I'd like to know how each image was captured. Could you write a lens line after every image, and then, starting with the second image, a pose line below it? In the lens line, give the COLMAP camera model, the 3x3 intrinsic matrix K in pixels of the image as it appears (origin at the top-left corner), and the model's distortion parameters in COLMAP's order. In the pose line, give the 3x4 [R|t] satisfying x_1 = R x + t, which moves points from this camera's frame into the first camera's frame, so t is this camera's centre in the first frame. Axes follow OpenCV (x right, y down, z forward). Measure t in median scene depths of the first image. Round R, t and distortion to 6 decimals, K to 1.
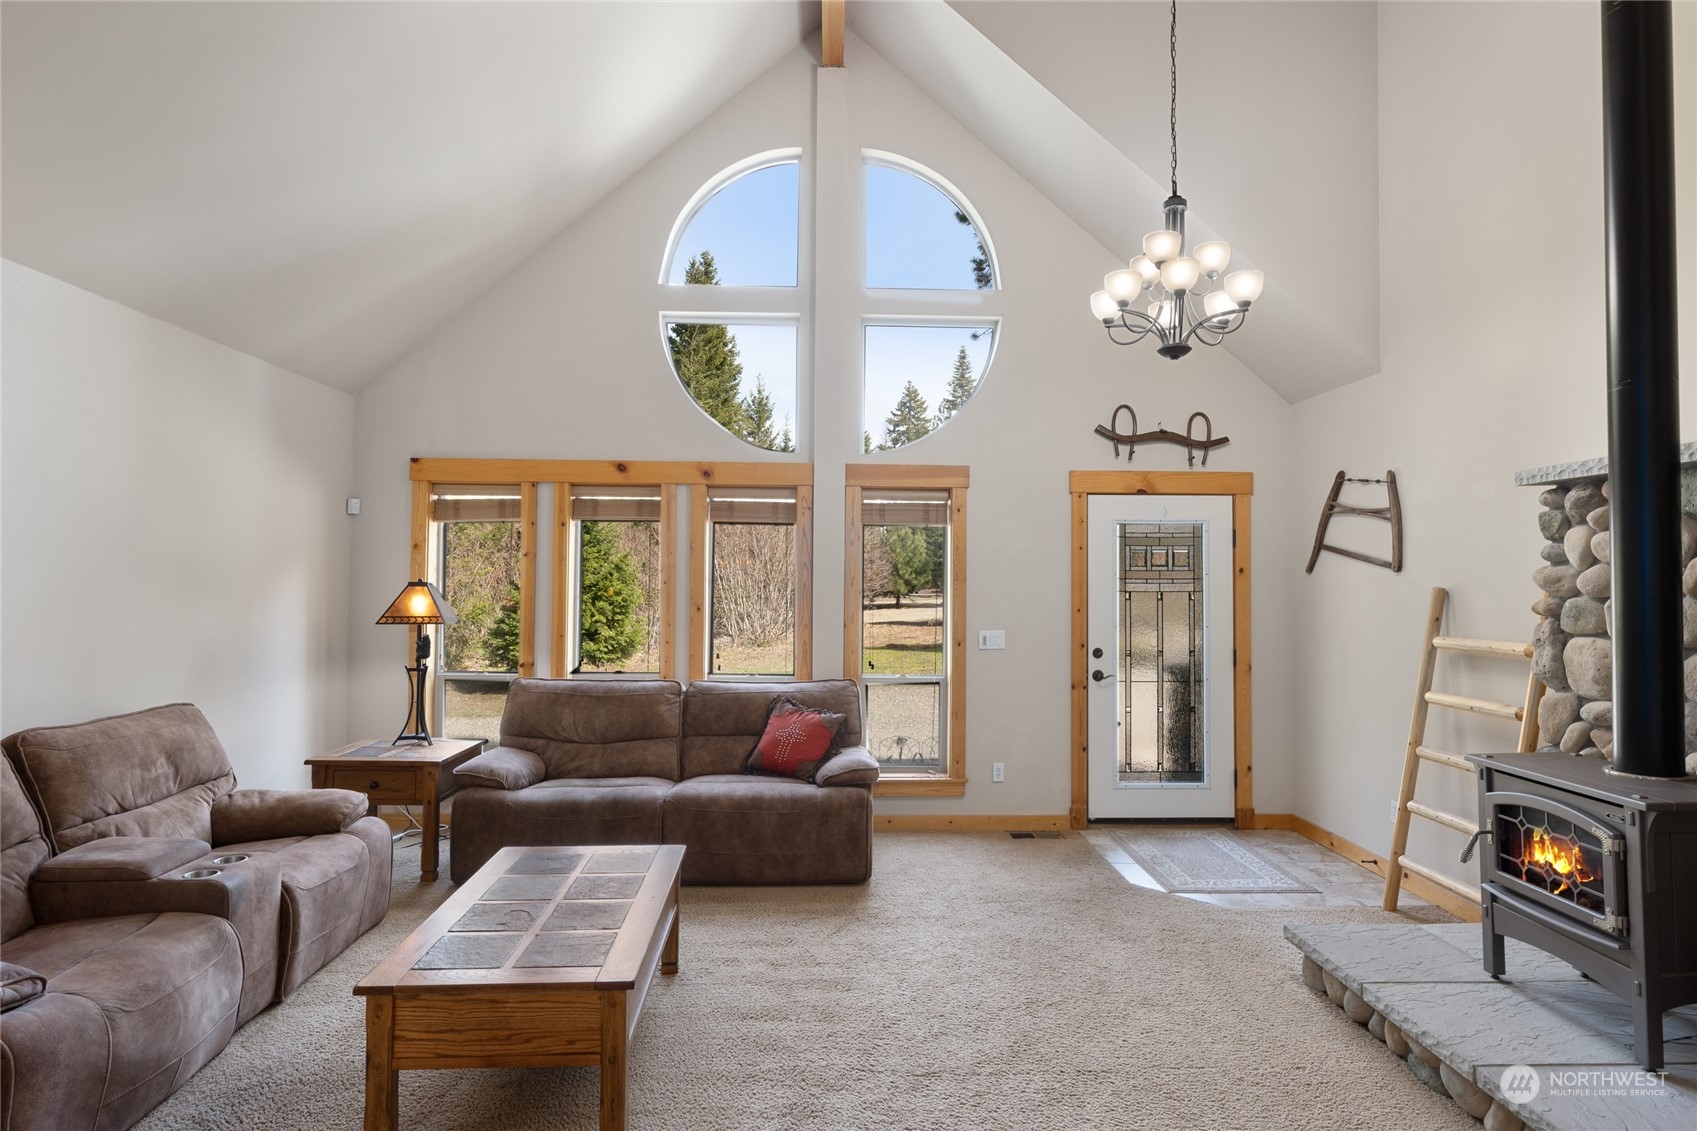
lens RADIAL K [[924.7, 0, 845.4], [0, 924.7, 554.9], [0, 0, 1]] dist [0.003694, -0.001539]
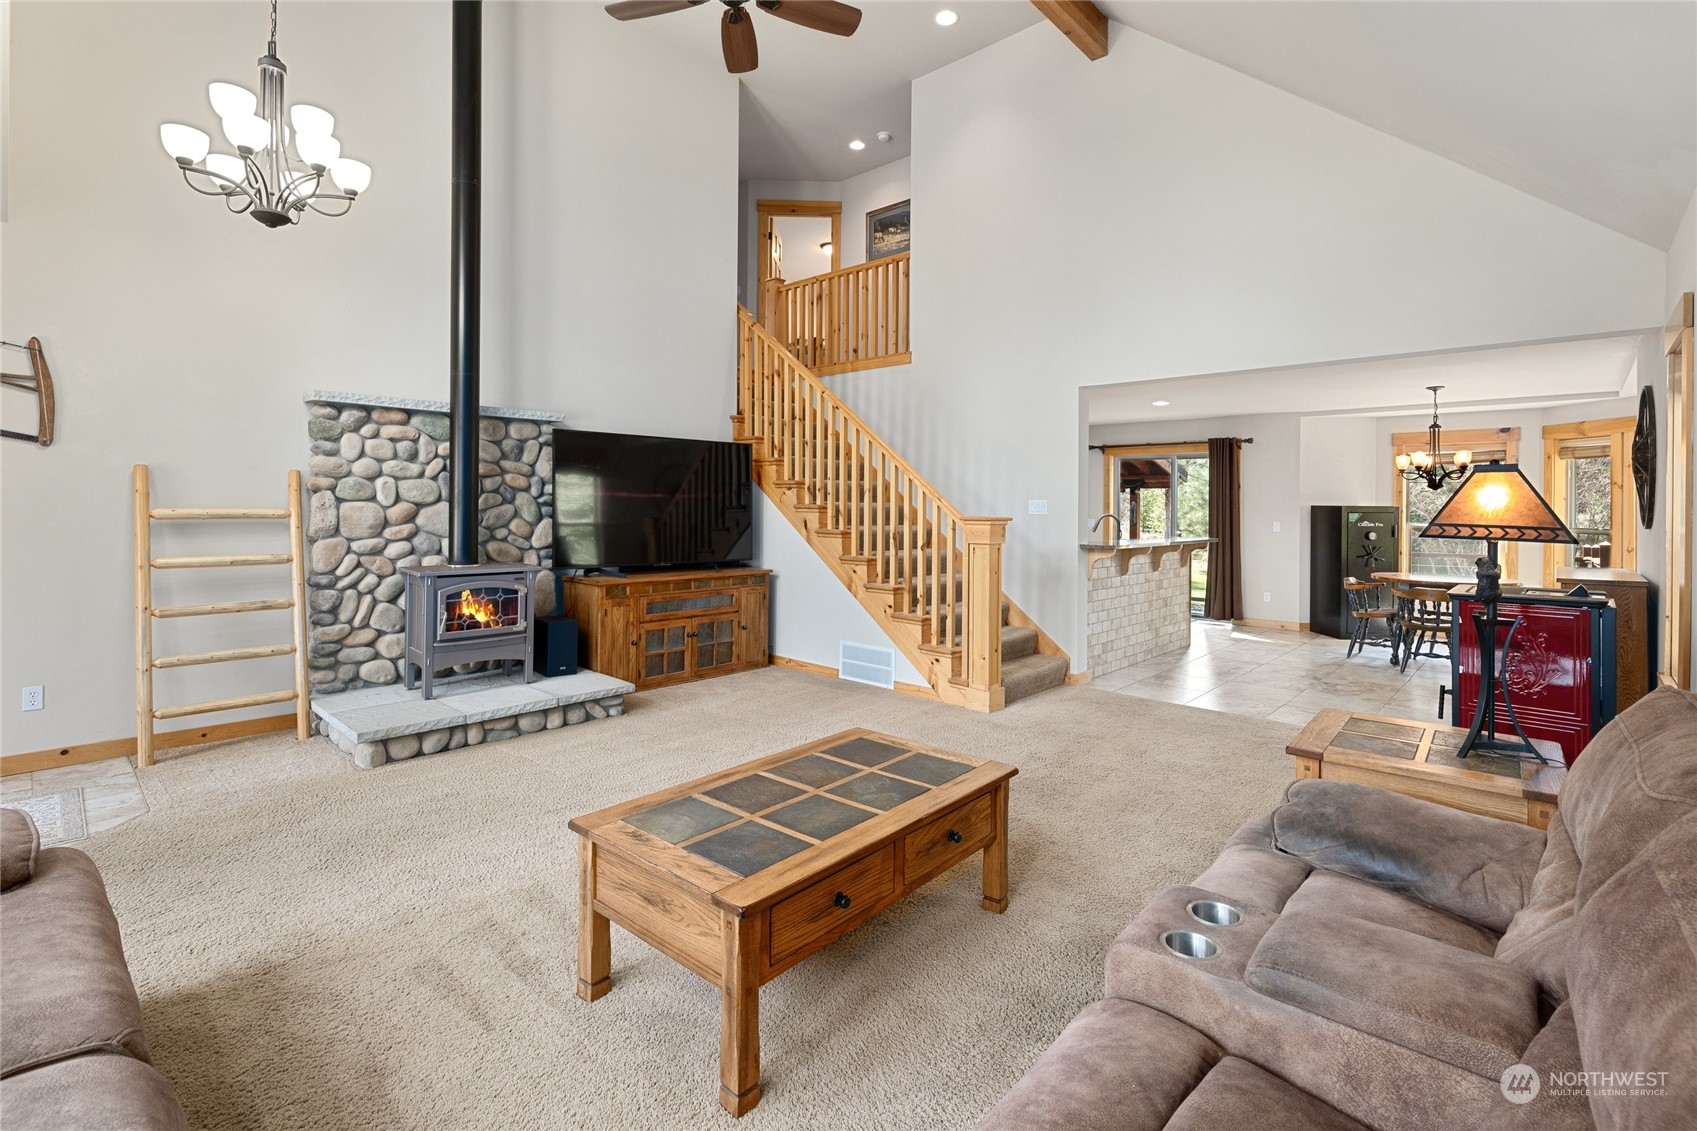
lens RADIAL K [[780.9, 0, 845.9], [0, 780.9, 510.2], [0, 0, 1]] dist [0.000200, 0.000068]
pose [[-0.719630, -0.016682, 0.694157, -0.566299], [-0.036102, 0.999258, -0.013412, 0.066295], [-0.693418, -0.034712, -0.719699, 1.012522]]
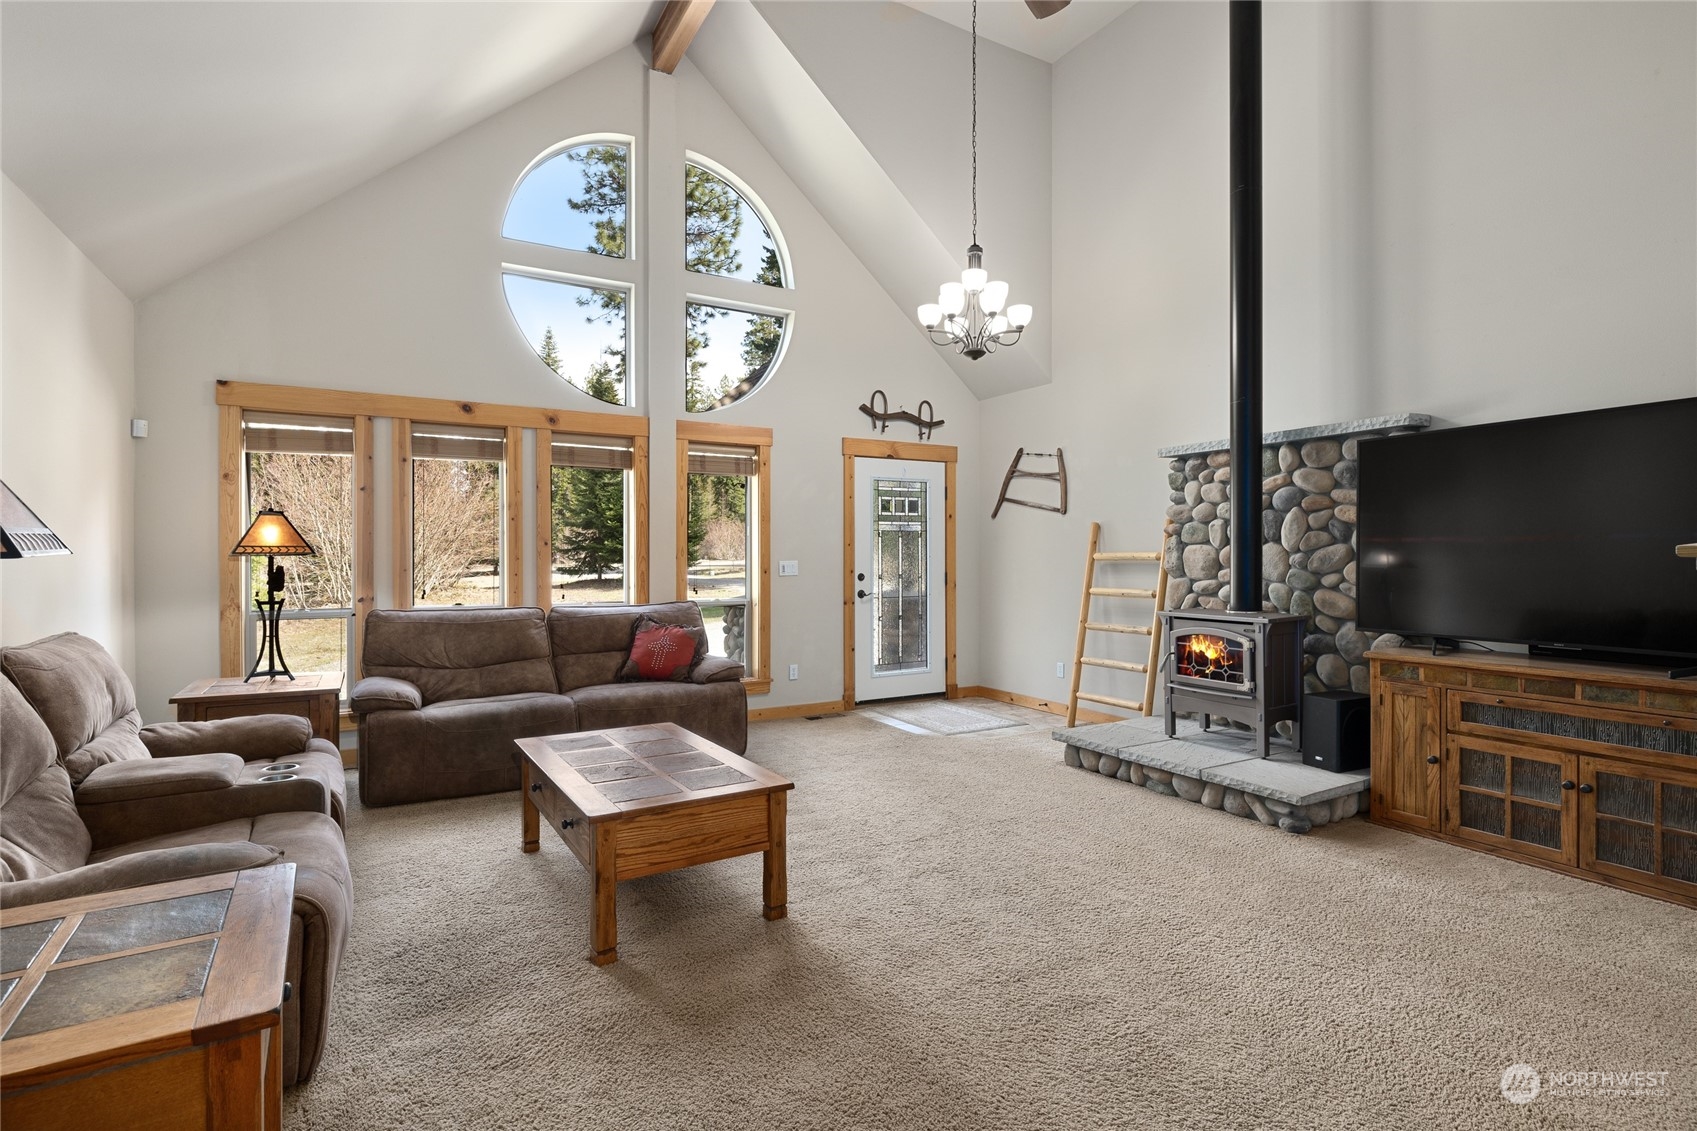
lens RADIAL K [[832.8, 0, 856.1], [0, 832.8, 555.4], [0, 0, 1]] dist [-0.002814, 0.000790]
pose [[0.874998, -0.007507, 0.484068, -0.380103], [-0.007667, 0.999540, 0.029359, 0.049205], [-0.484065, -0.029401, 0.874538, -0.046208]]
